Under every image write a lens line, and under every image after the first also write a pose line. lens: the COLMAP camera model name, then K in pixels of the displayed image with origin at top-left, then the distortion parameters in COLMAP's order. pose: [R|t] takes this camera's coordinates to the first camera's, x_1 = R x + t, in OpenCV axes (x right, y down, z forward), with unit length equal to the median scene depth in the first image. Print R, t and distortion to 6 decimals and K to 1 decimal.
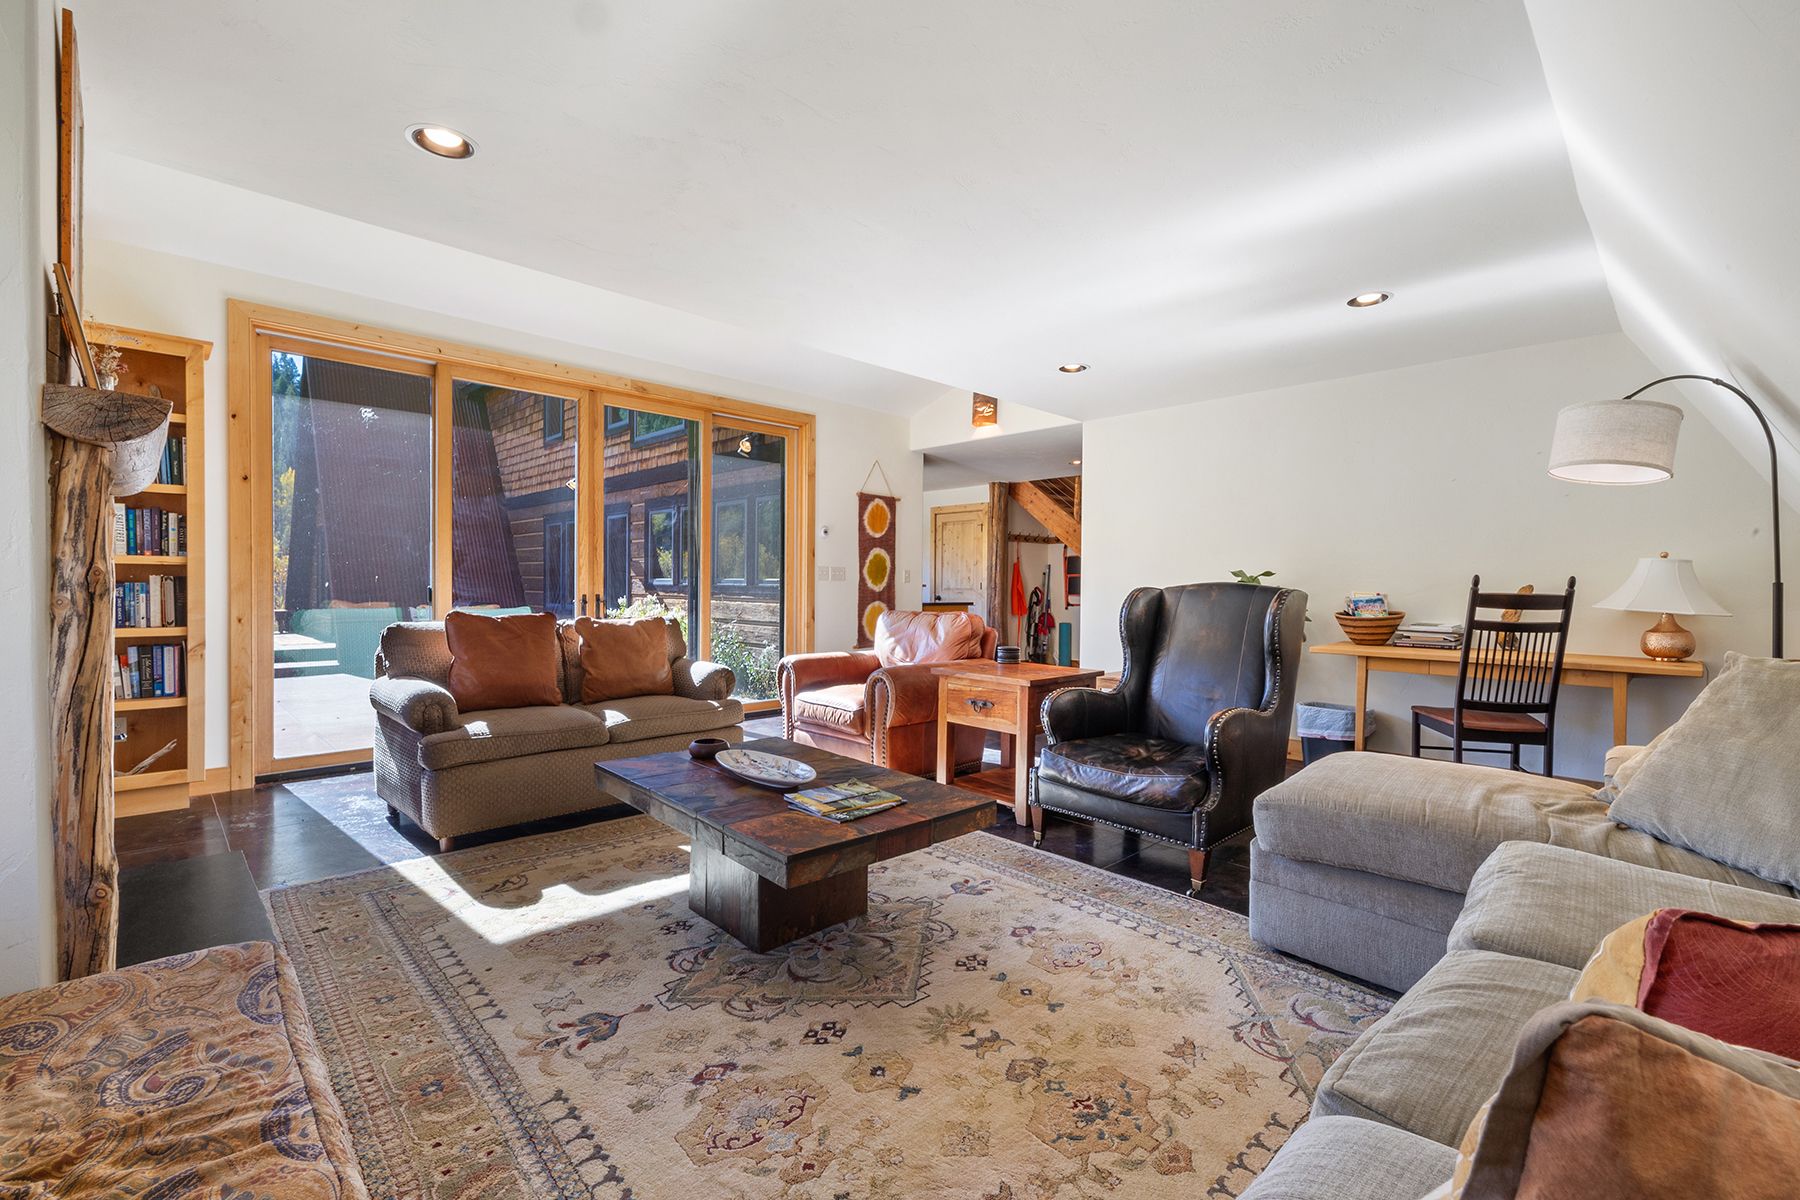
lens RADIAL K [[765.2, 0, 898.1], [0, 765.2, 598.1], [0, 0, 1]] dist [0.004694, -0.000134]
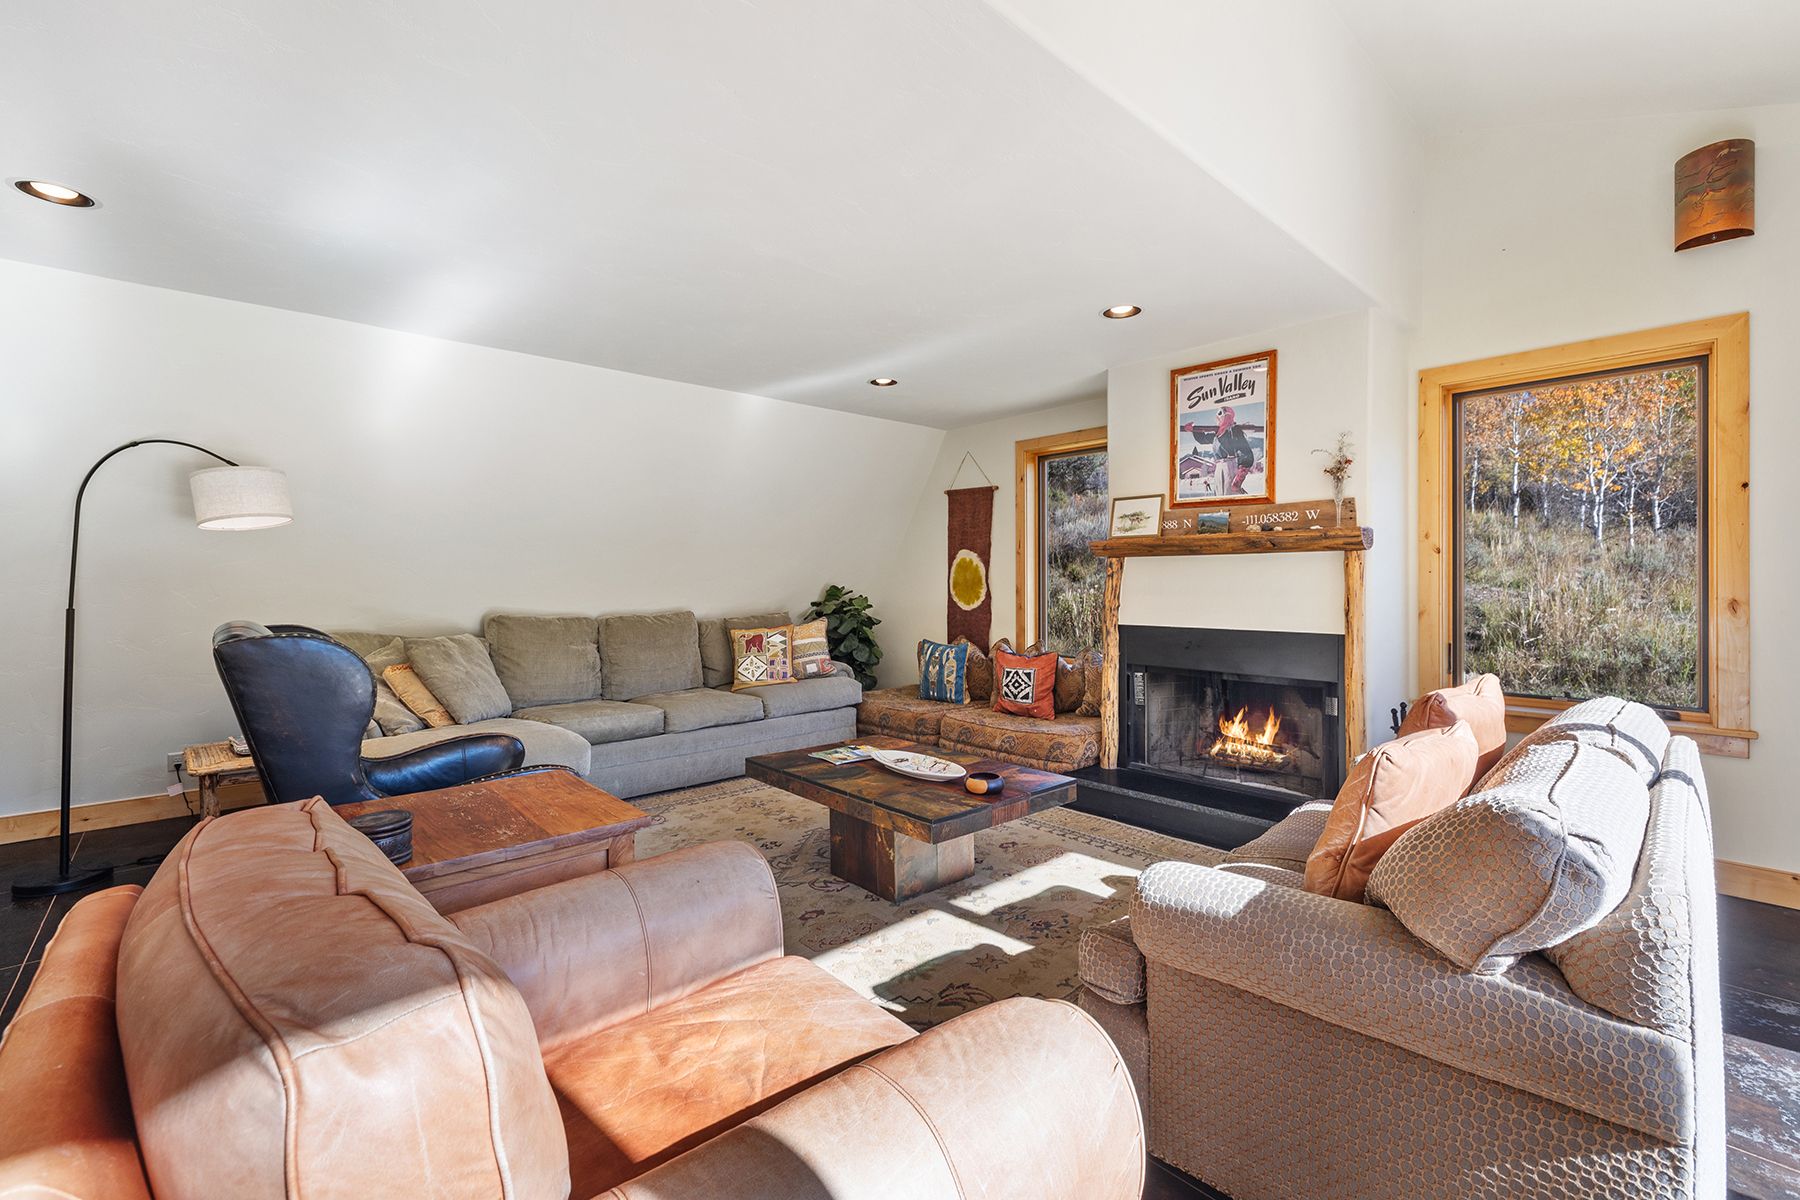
lens RADIAL K [[765.2, 0, 901.8], [0, 765.2, 585.1], [0, 0, 1]] dist [0.004694, -0.000134]
pose [[-0.999708, -0.007169, 0.023094, -0.066868], [-0.006664, 0.999739, 0.021870, -0.034180], [-0.023244, 0.021710, -0.999494, 0.810844]]
